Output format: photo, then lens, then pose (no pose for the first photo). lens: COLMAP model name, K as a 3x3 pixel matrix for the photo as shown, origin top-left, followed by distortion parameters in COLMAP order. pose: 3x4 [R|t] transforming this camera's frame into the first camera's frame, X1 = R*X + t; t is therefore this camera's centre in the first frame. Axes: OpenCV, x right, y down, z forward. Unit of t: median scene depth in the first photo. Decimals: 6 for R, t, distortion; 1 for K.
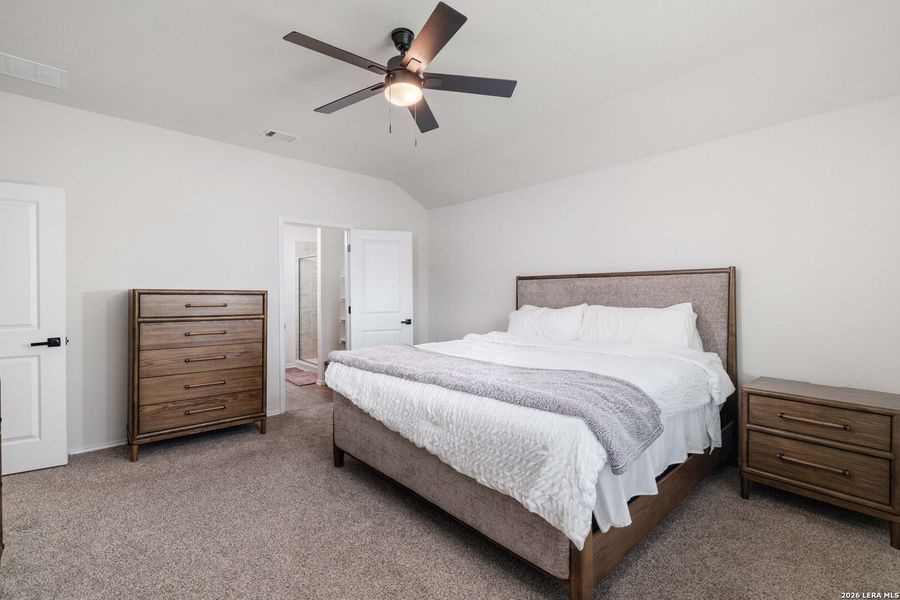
lens RADIAL K [[399.3, 0, 448.4], [0, 399.3, 288.2], [0, 0, 1]] dist [-0.001201, 0.000130]
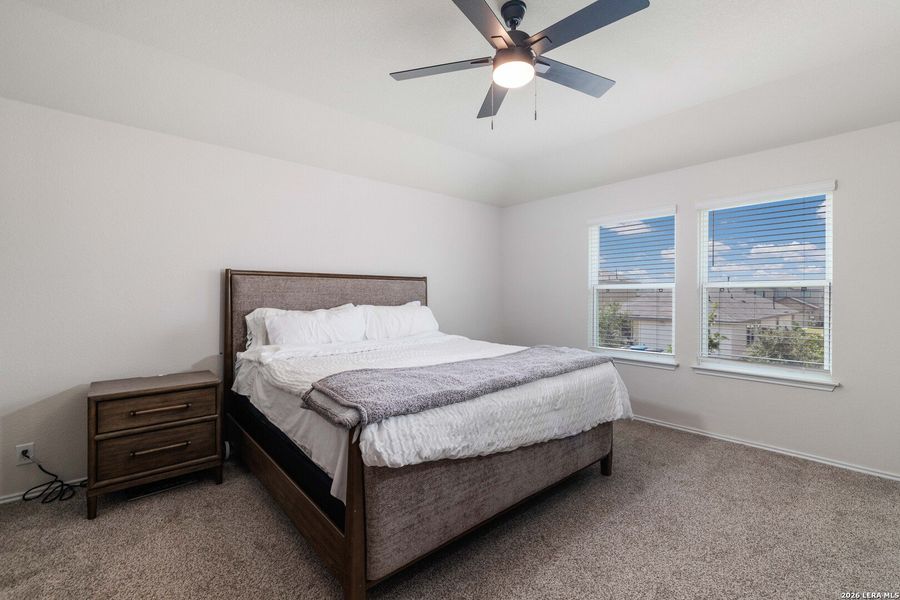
lens RADIAL K [[399.3, 0, 448.4], [0, 399.3, 288.2], [0, 0, 1]] dist [-0.001201, 0.000130]
pose [[0.019978, 0.015517, 0.999680, -0.819829], [-0.015938, 0.999757, -0.015199, 0.012750], [-0.999673, -0.015629, 0.020221, 0.902841]]
